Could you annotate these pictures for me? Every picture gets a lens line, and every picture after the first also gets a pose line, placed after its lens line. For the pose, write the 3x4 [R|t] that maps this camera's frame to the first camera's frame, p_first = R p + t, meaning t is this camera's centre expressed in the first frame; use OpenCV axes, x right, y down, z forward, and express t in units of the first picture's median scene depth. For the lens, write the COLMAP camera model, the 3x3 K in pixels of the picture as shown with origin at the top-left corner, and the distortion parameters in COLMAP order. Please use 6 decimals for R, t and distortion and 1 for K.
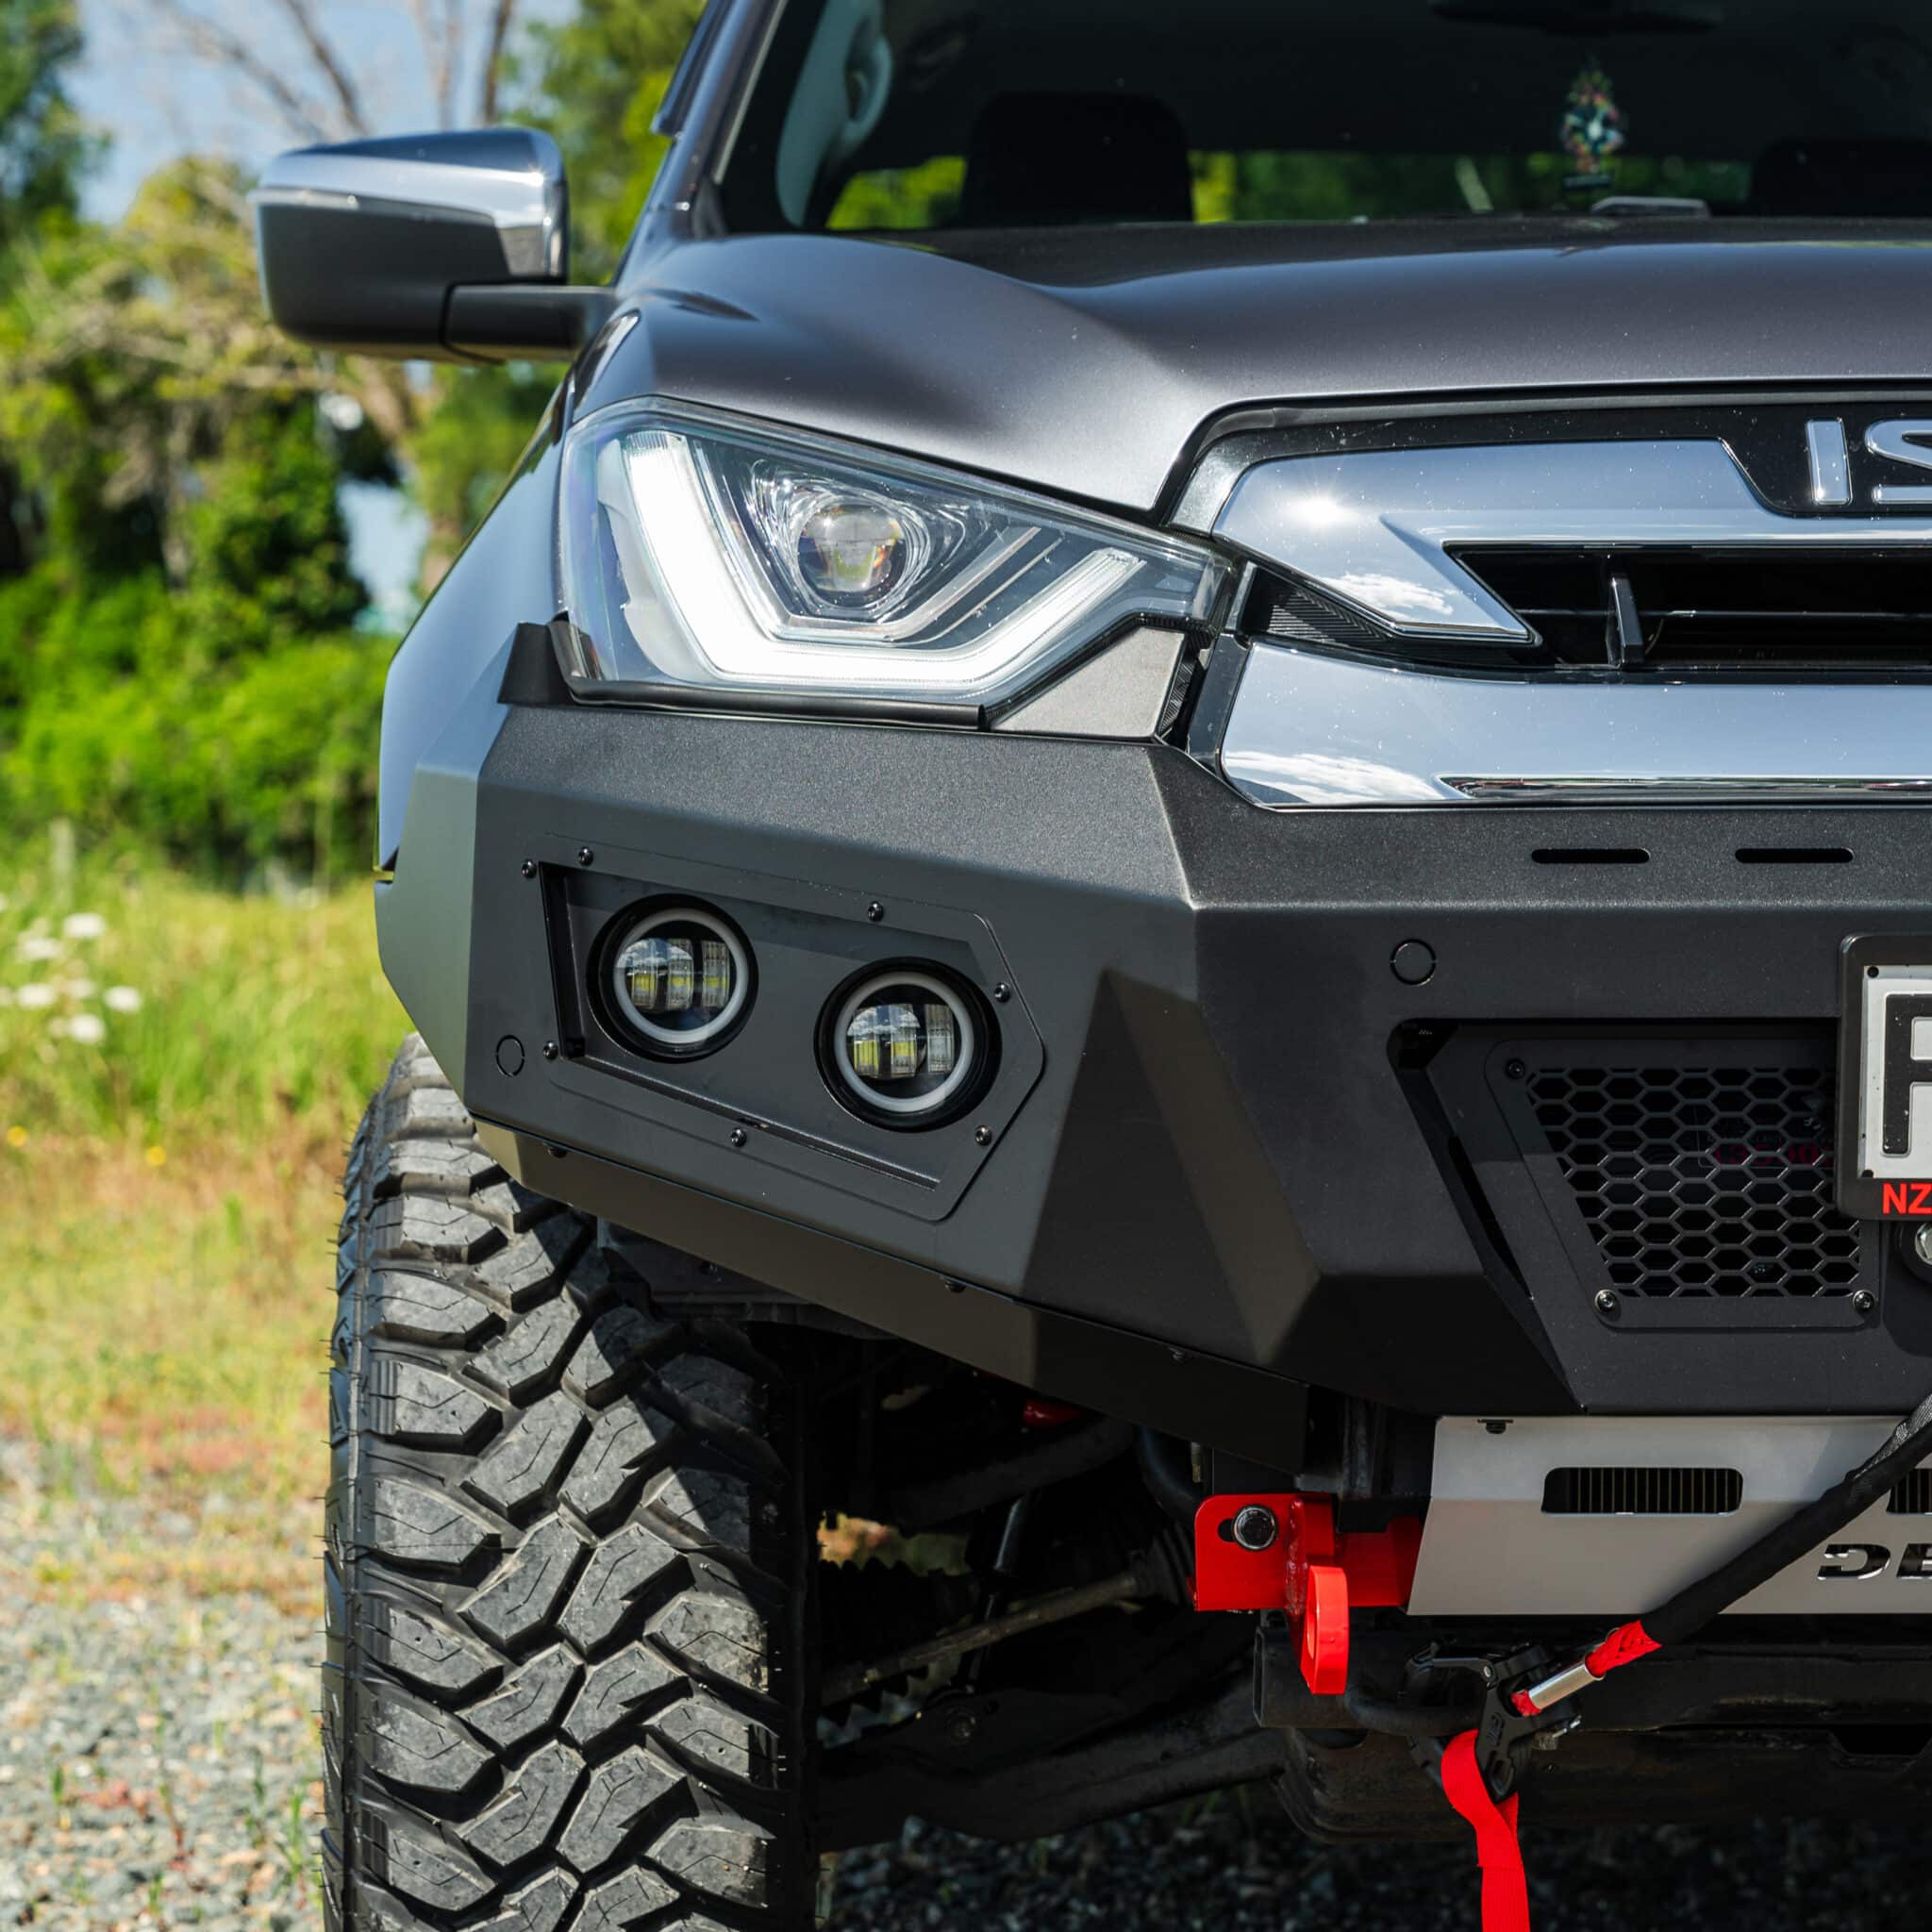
lens RADIAL K [[5729.1, 0, 962.9], [0, 5729.1, 990.4], [0, 0, 1]] dist [0.046548, 0.237425]
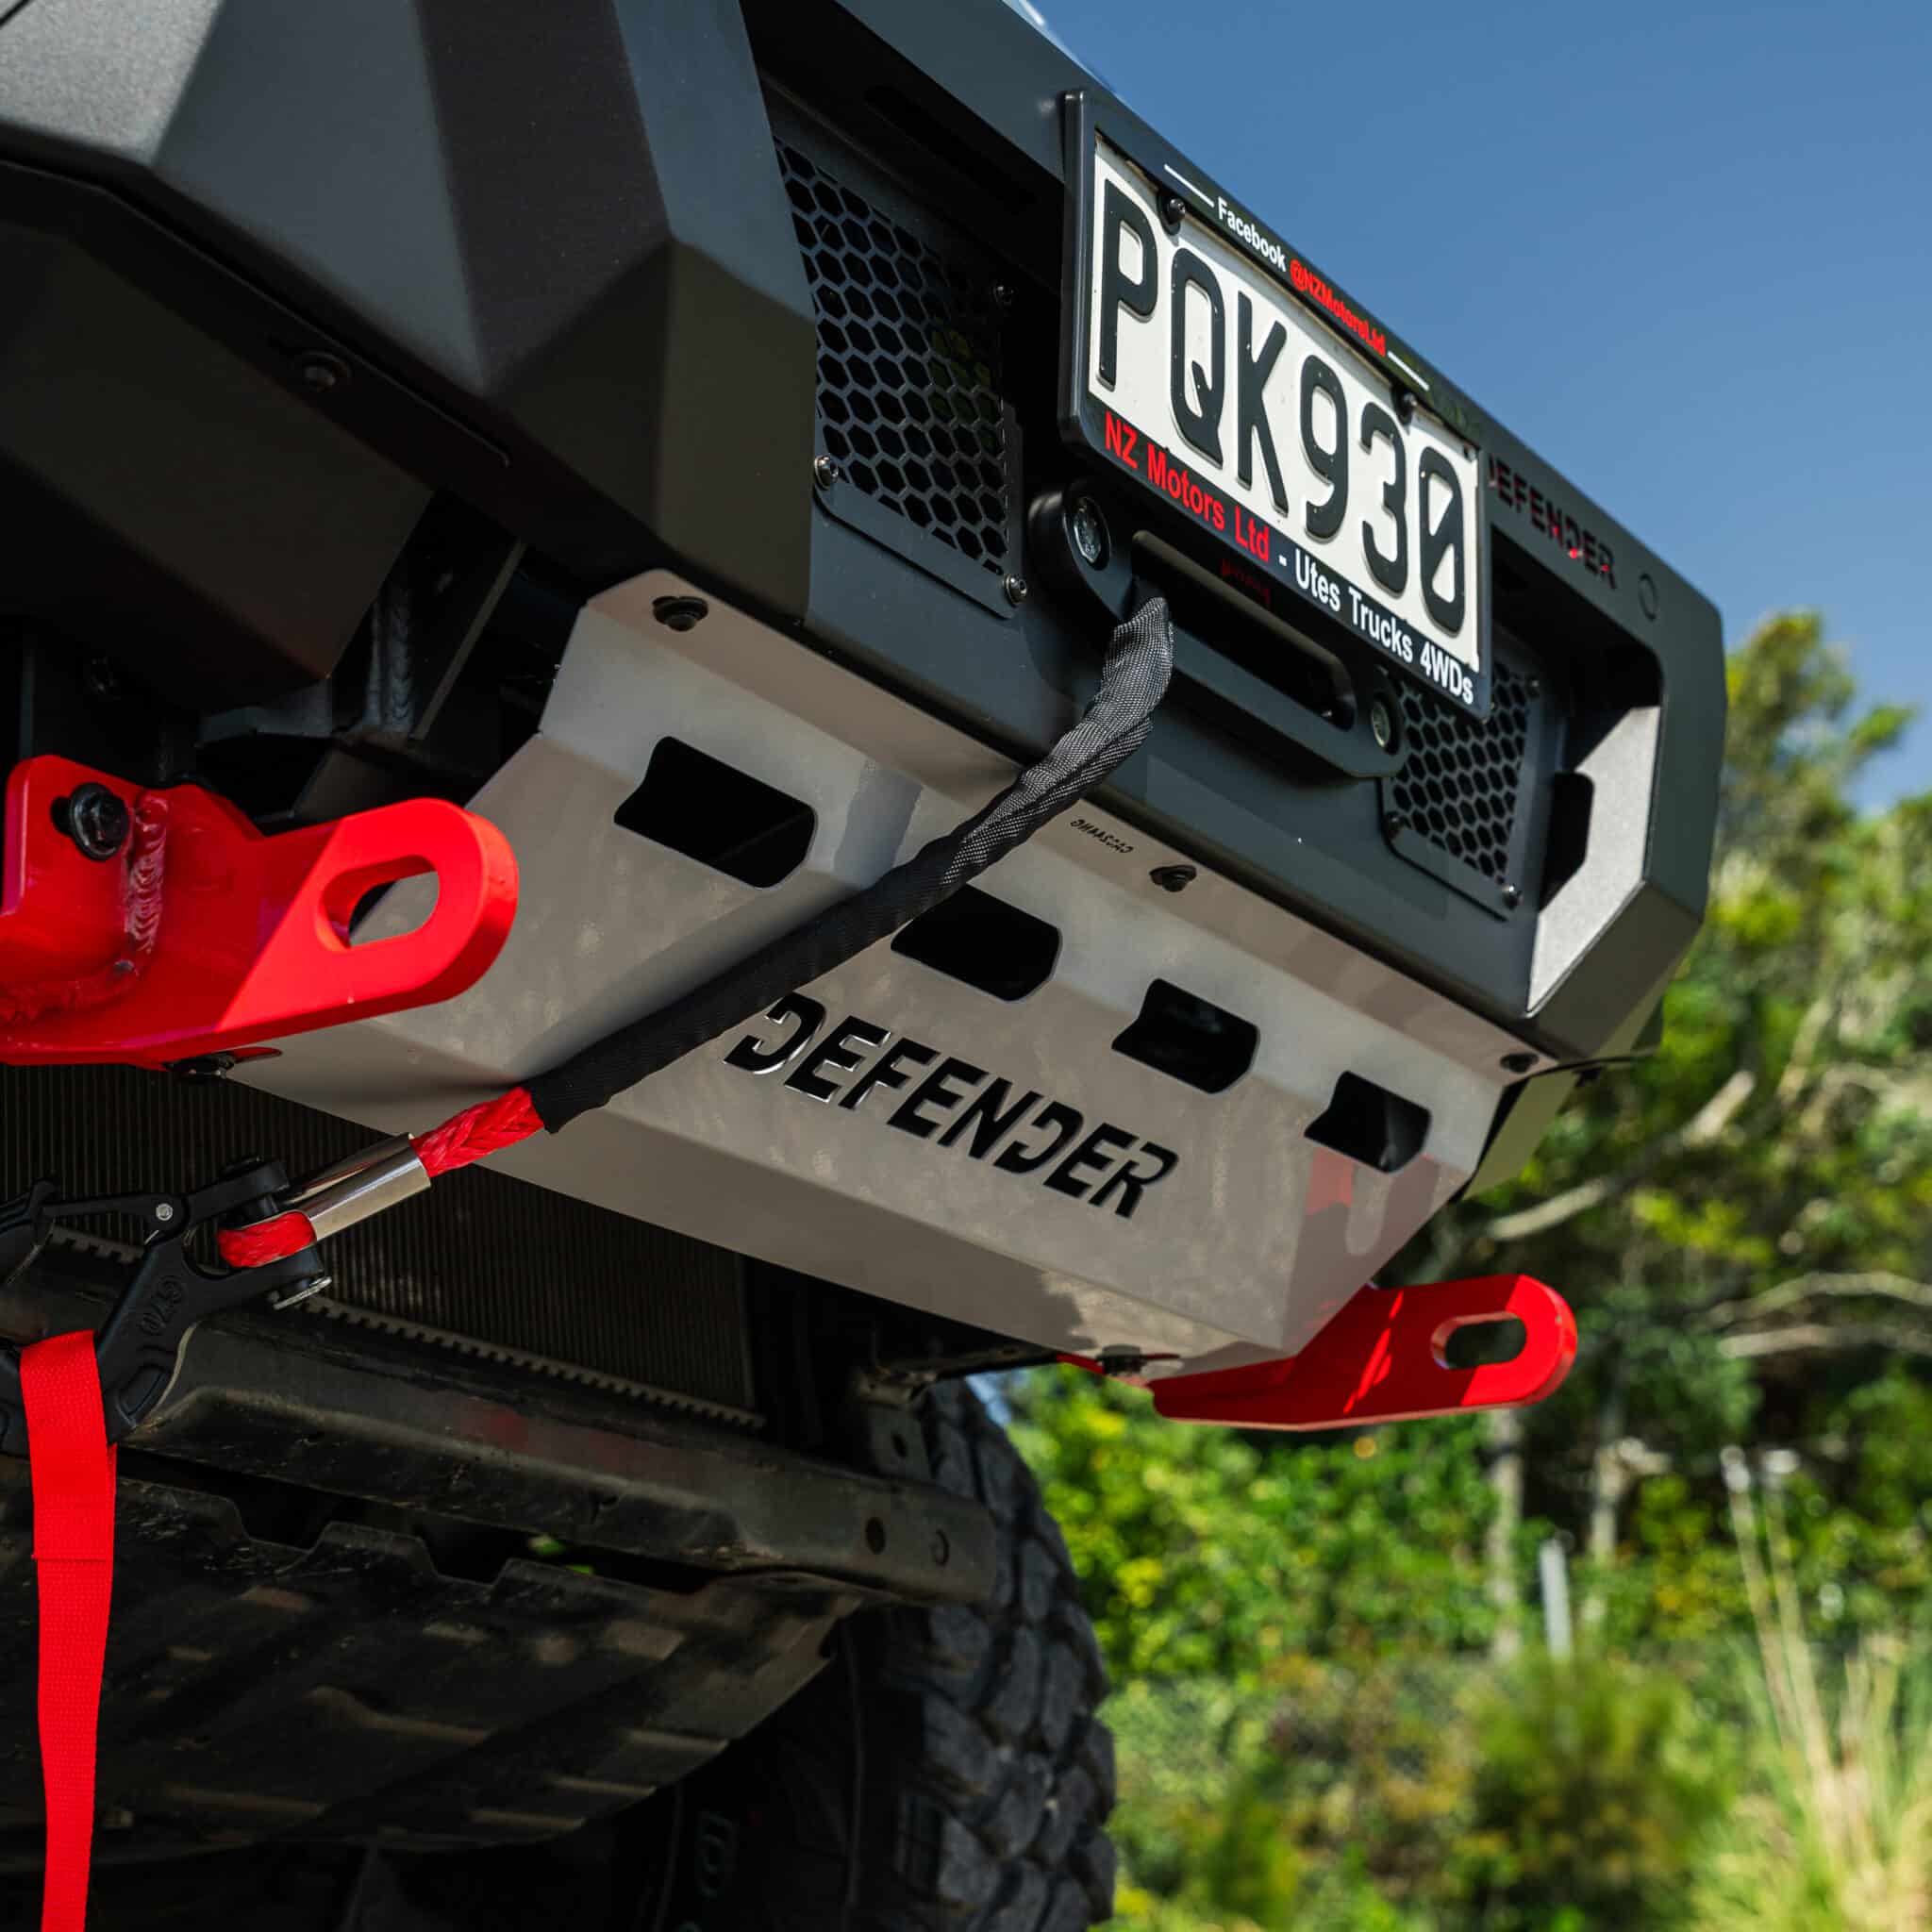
lens RADIAL K [[4168.0, 0, 966.0], [0, 4168.0, 966.0], [0, 0, 1]] dist [0.017738, 0.080336]
pose [[0.546220, 0.224305, 0.807051, -0.223001], [0.053128, 0.952263, -0.300621, 0.218380], [-0.835955, 0.207083, 0.508228, 0.626477]]
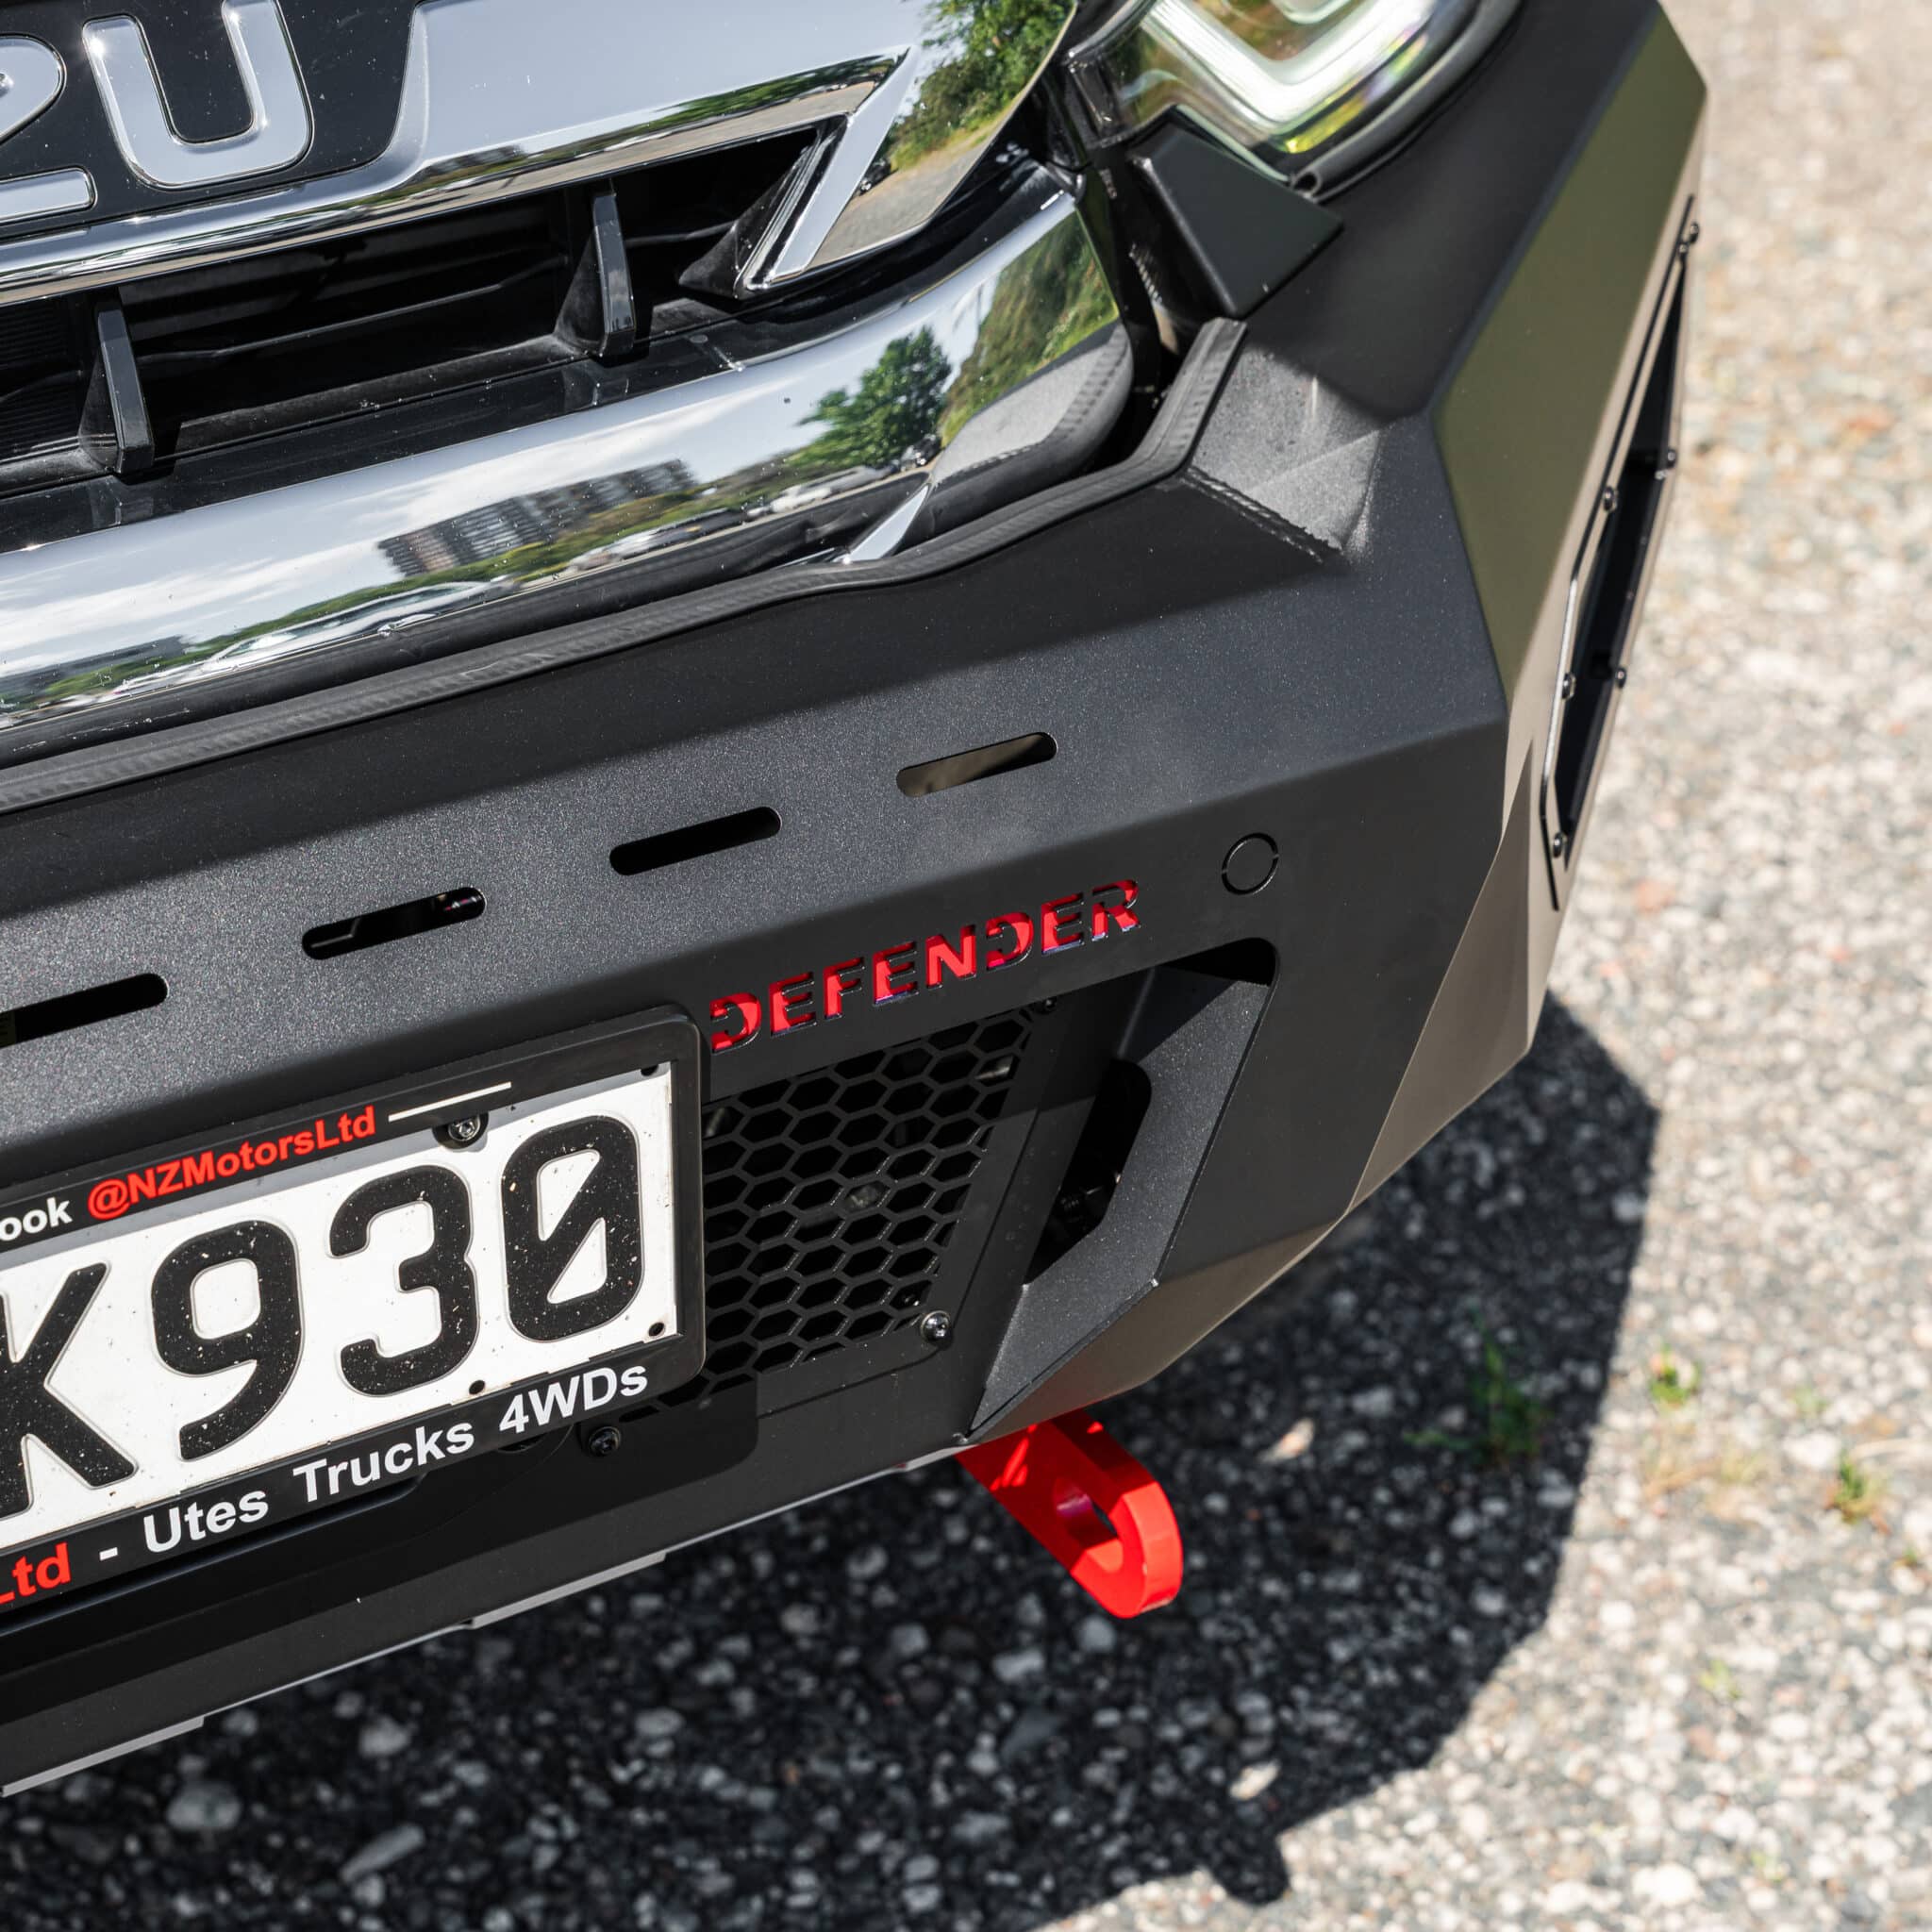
lens RADIAL K [[4168.0, 0, 966.0], [0, 4168.0, 966.0], [0, 0, 1]] dist [0.017738, 0.080336]
pose [[0.883671, -0.238271, 0.402931, 0.105896], [0.027983, 0.886111, 0.462628, -0.184313], [-0.467272, -0.397536, 0.789698, 0.523910]]
